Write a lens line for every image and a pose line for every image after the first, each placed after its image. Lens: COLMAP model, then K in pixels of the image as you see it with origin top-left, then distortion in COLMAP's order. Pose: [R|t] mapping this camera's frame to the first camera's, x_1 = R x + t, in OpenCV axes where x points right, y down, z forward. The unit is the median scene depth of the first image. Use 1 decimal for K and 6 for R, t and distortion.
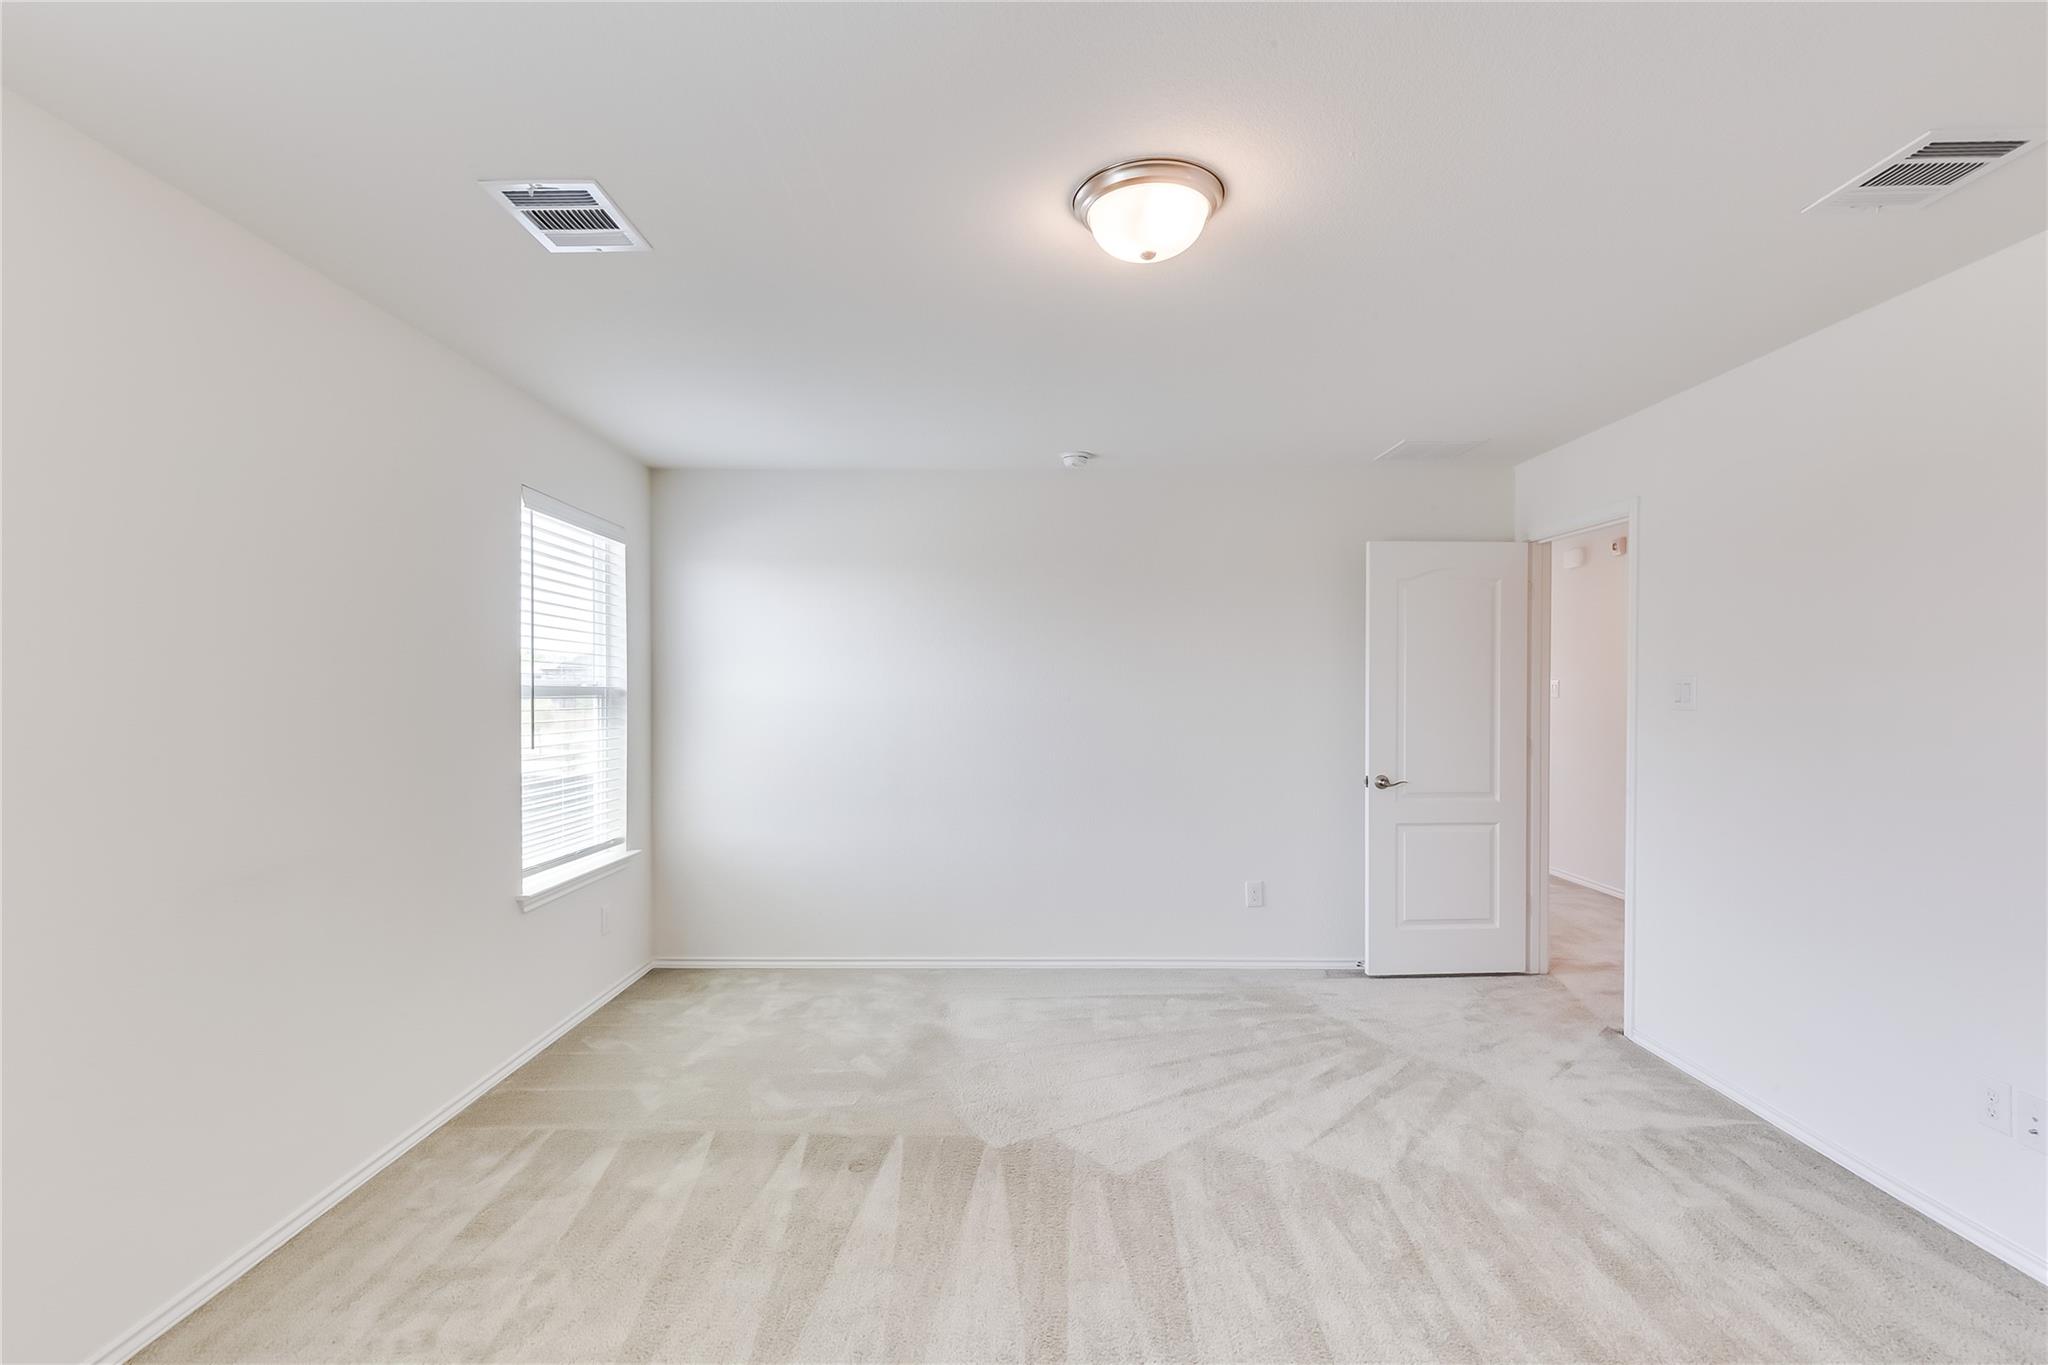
lens RADIAL K [[925.0, 0, 1027.1], [0, 925.0, 687.9], [0, 0, 1]] dist [0.004080, -0.000255]
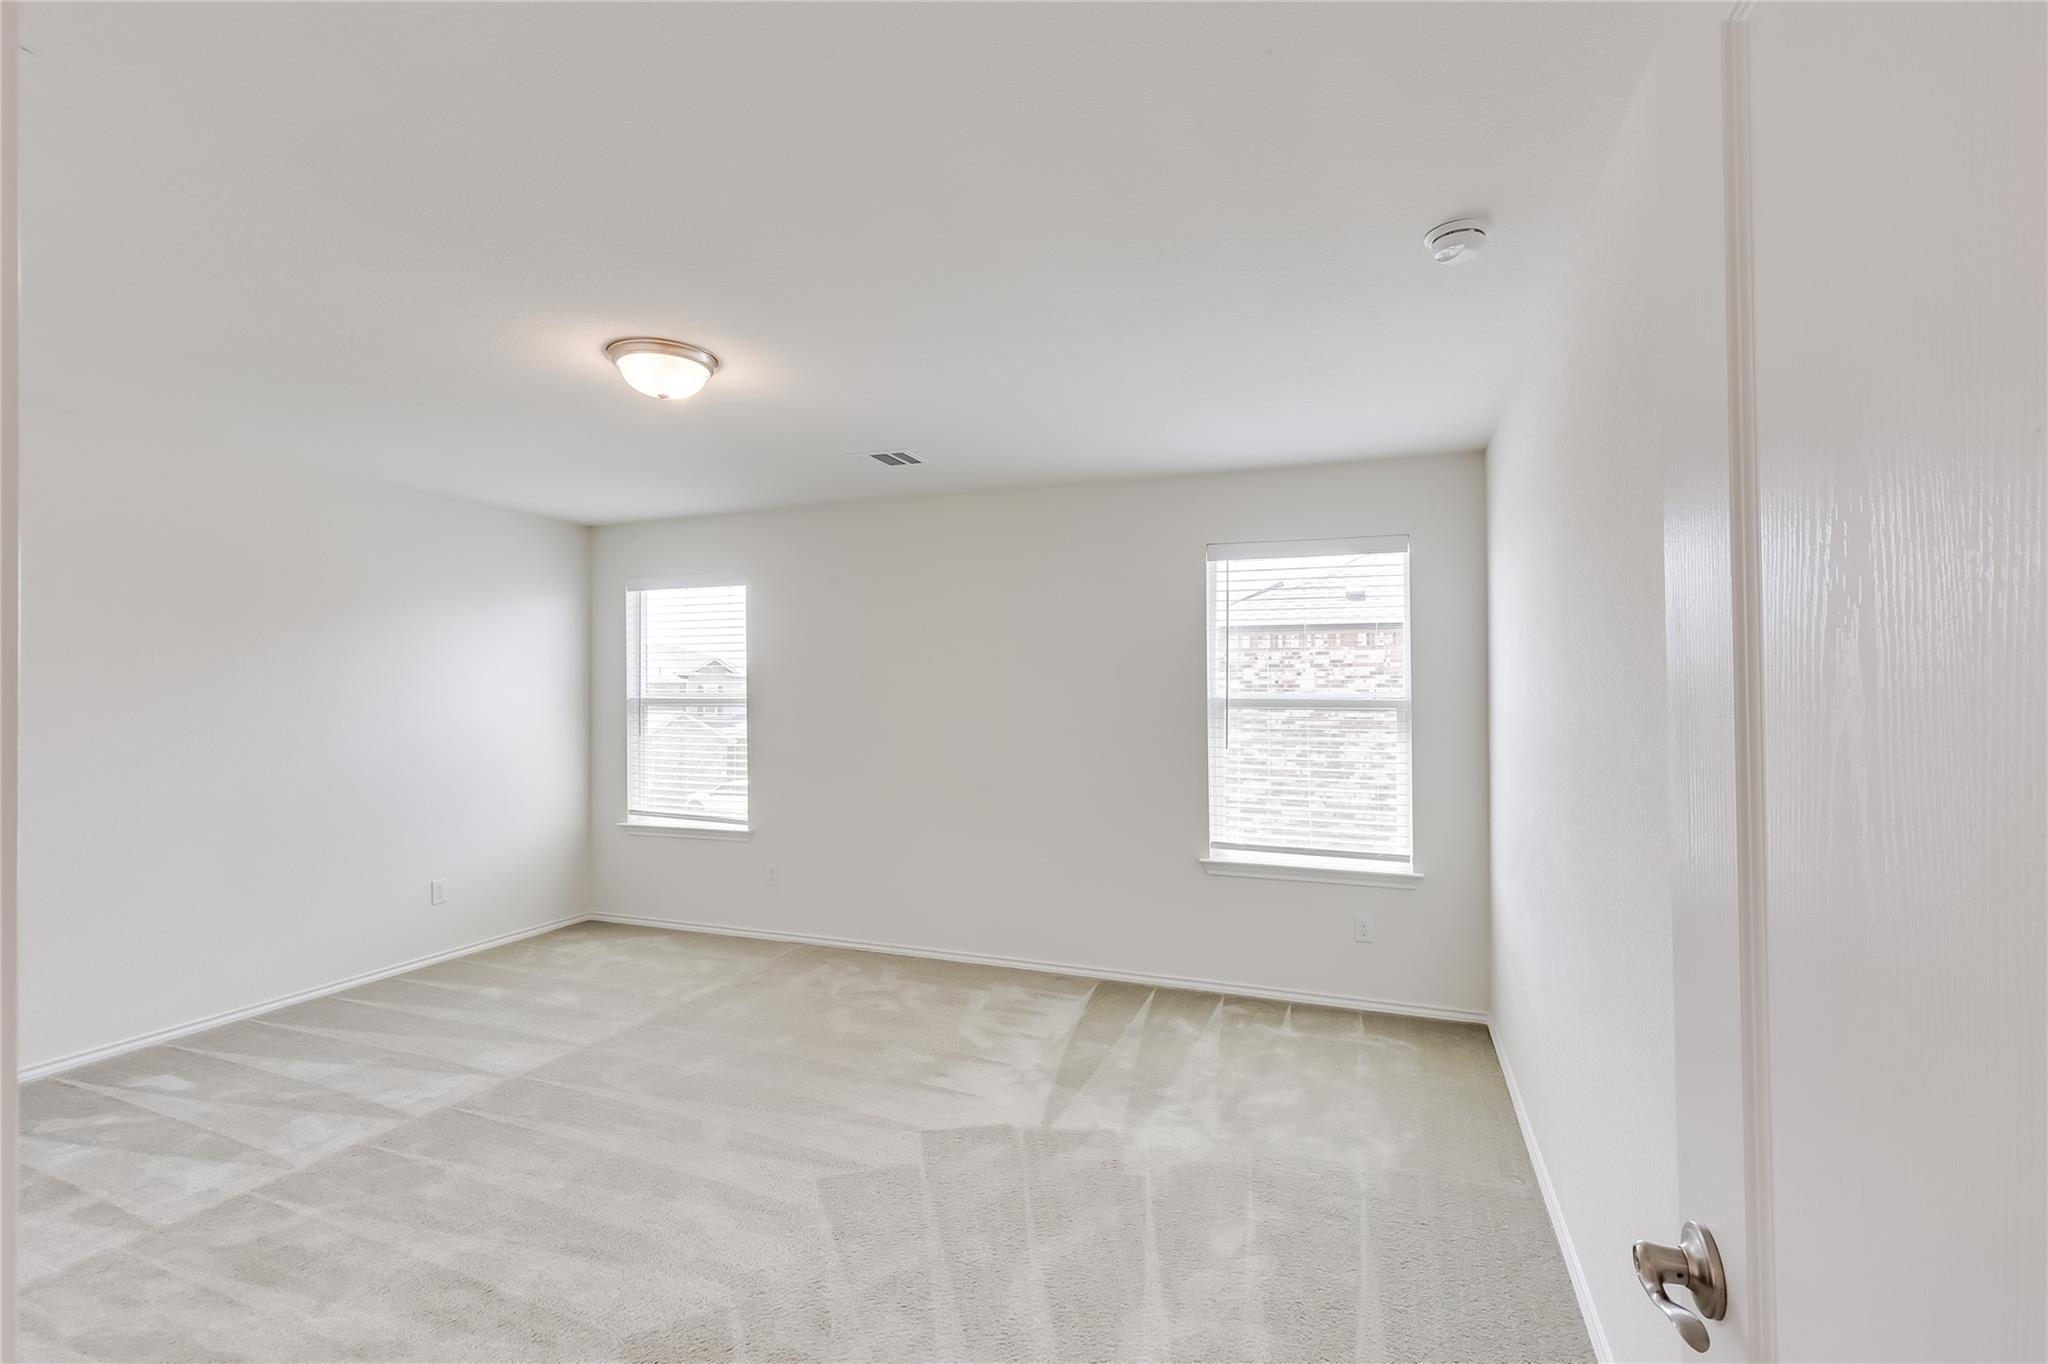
lens RADIAL K [[917.9, 0, 1025.2], [0, 917.9, 686.8], [0, 0, 1]] dist [0.000795, 0.000235]
pose [[-0.348693, -0.011409, -0.937168, 0.621125], [0.002456, 0.999911, -0.013087, -0.003608], [0.937234, -0.006866, -0.348634, 0.993840]]
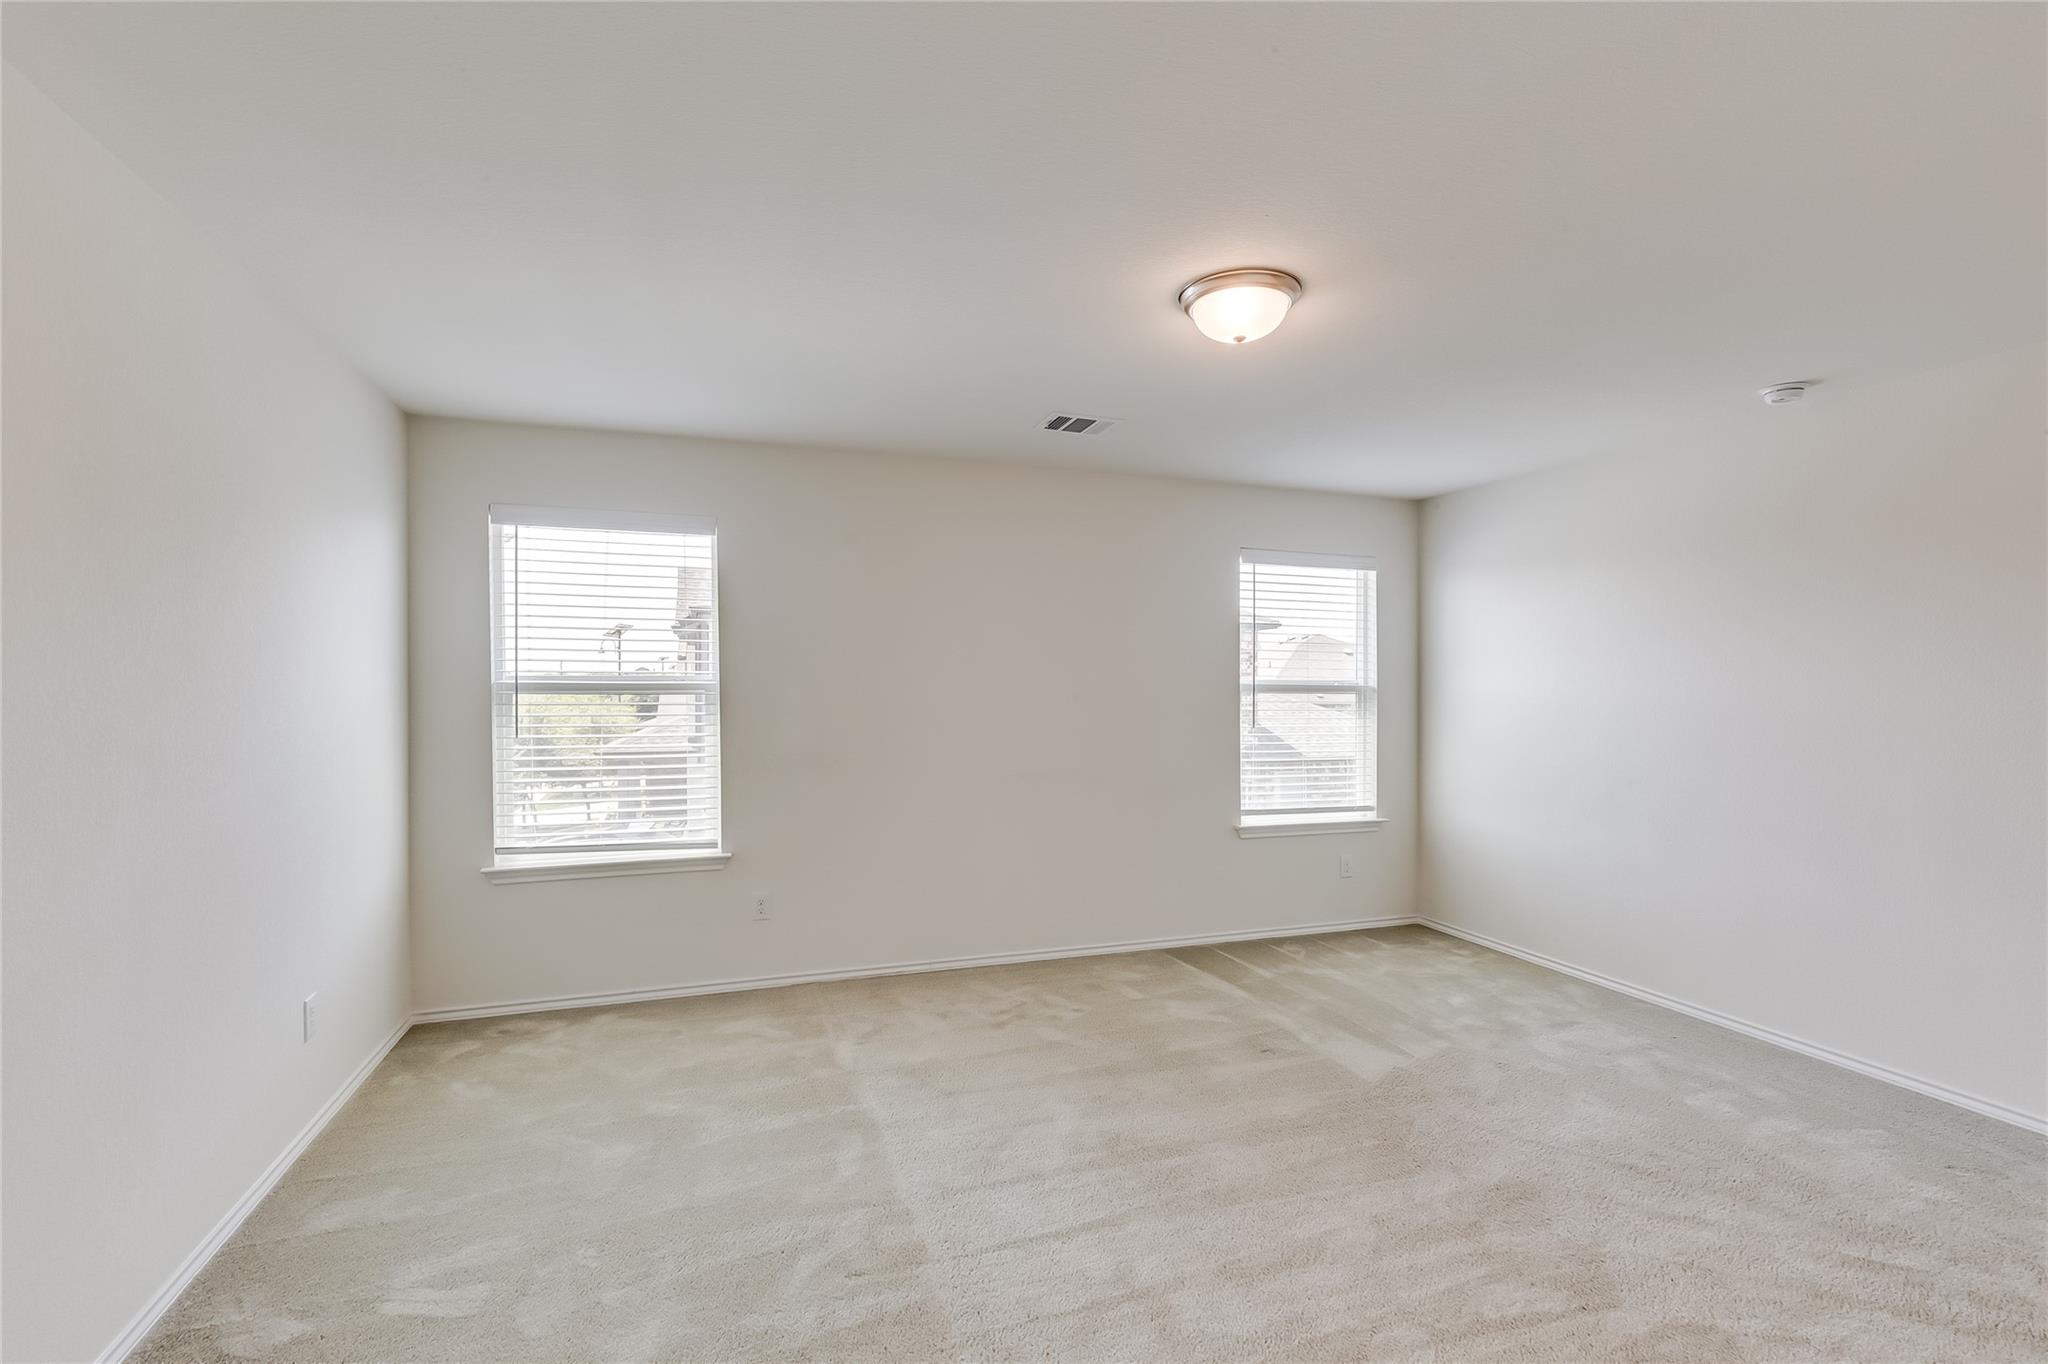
lens RADIAL K [[925.0, 0, 1027.1], [0, 925.0, 687.4], [0, 0, 1]] dist [0.004080, -0.000255]
pose [[0.334407, 0.003790, -0.942421, 0.601488], [0.000965, 0.999990, 0.004364, -0.004539], [0.942428, -0.002369, 0.334400, 0.152946]]
